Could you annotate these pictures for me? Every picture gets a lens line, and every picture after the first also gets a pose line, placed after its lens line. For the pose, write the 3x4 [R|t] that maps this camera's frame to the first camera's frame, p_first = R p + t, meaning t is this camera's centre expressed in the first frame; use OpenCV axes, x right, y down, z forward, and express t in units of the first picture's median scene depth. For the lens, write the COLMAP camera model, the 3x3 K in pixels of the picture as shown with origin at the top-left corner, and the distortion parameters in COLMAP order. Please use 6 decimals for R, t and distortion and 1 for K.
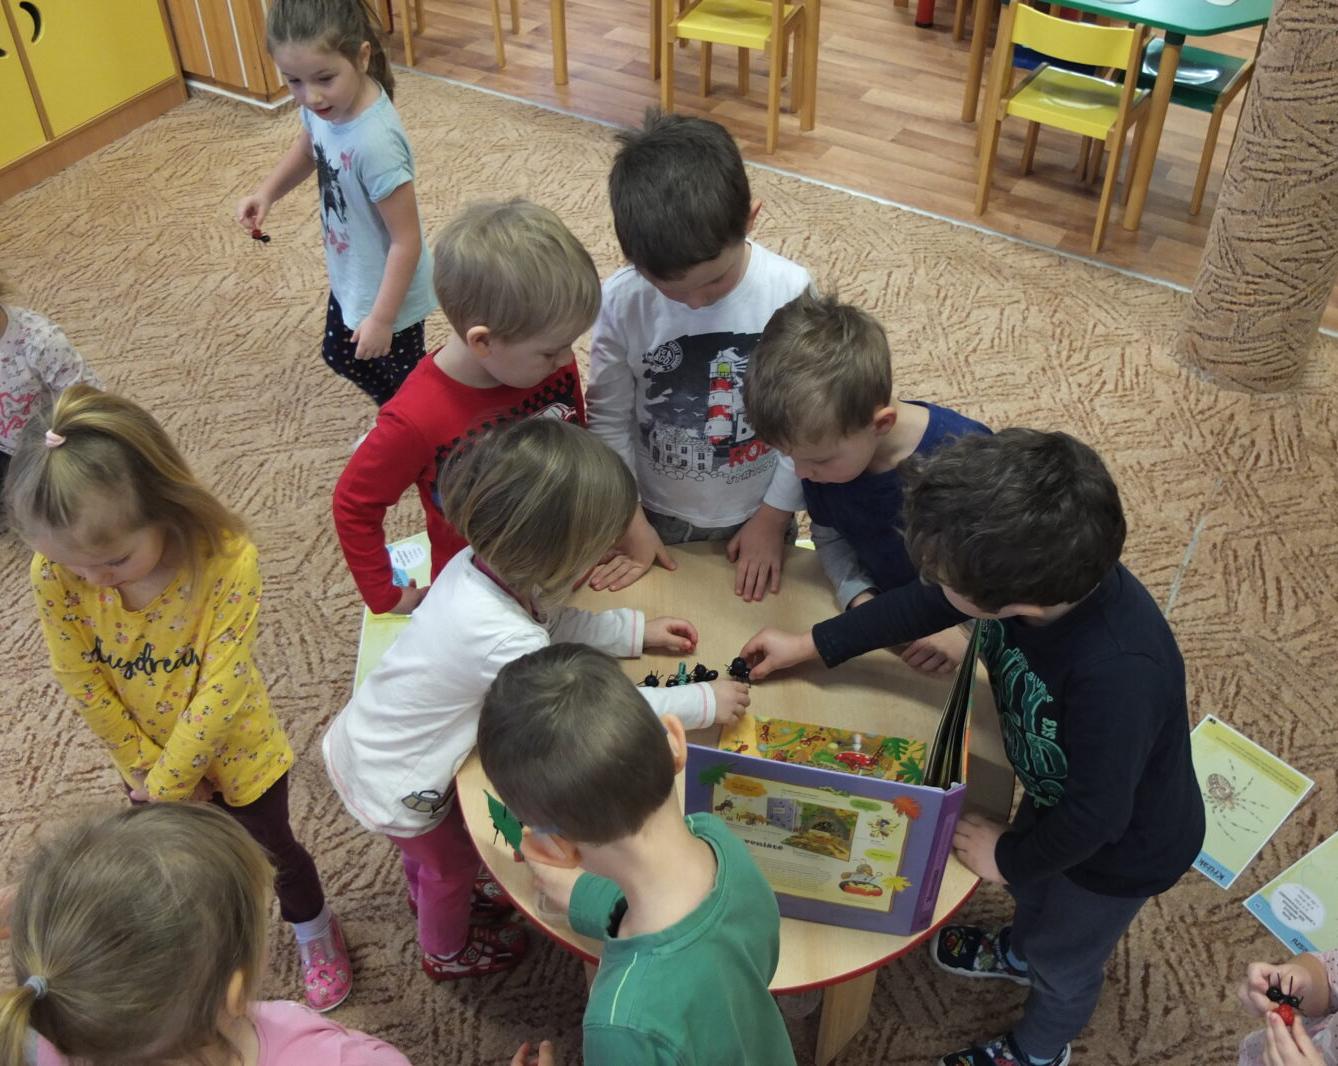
lens RADIAL K [[1293.0, 0, 676.7], [0, 1293.0, 592.0], [0, 0, 1]] dist [-0.086167, 0.021912]
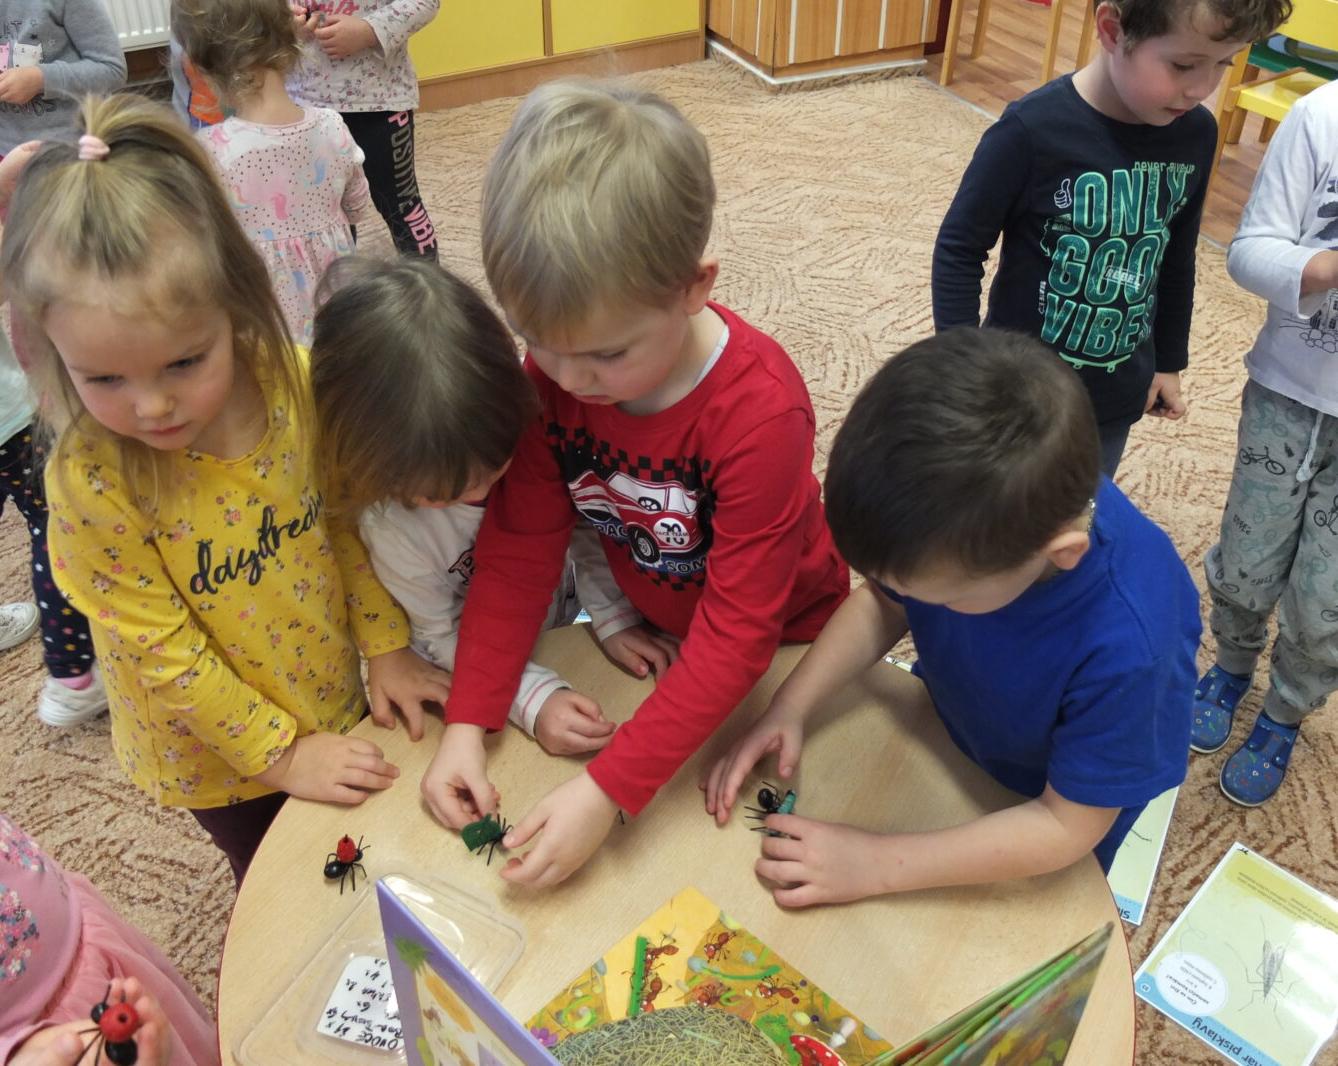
lens RADIAL K [[1298.9, 0, 679.0], [0, 1298.9, 552.7], [0, 0, 1]] dist [-0.126122, 0.084943]
pose [[0.851619, 0.348769, -0.391286, 0.124121], [-0.390913, 0.919910, -0.030854, -0.018217], [0.349187, 0.179235, 0.919752, 0.230026]]
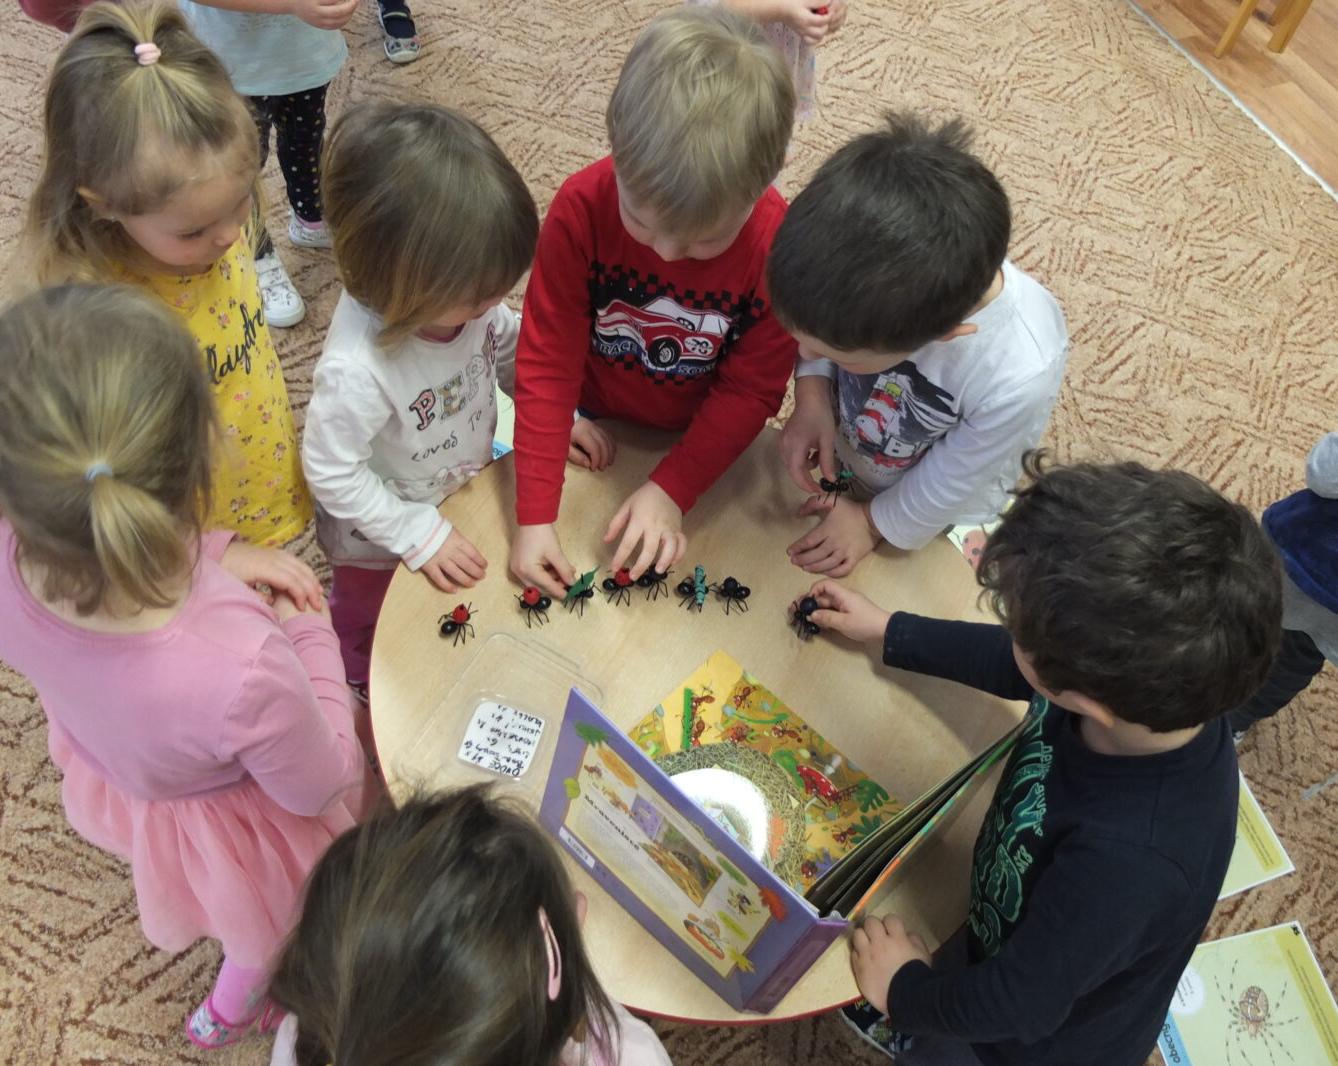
lens RADIAL K [[1298.9, 0, 679.0], [0, 1298.9, 552.7], [0, 0, 1]] dist [-0.126122, 0.084943]
pose [[0.858211, 0.491376, -0.148404, 0.061806], [-0.464886, 0.866647, 0.181120, -0.054838], [0.217612, -0.086448, 0.972199, 0.113885]]
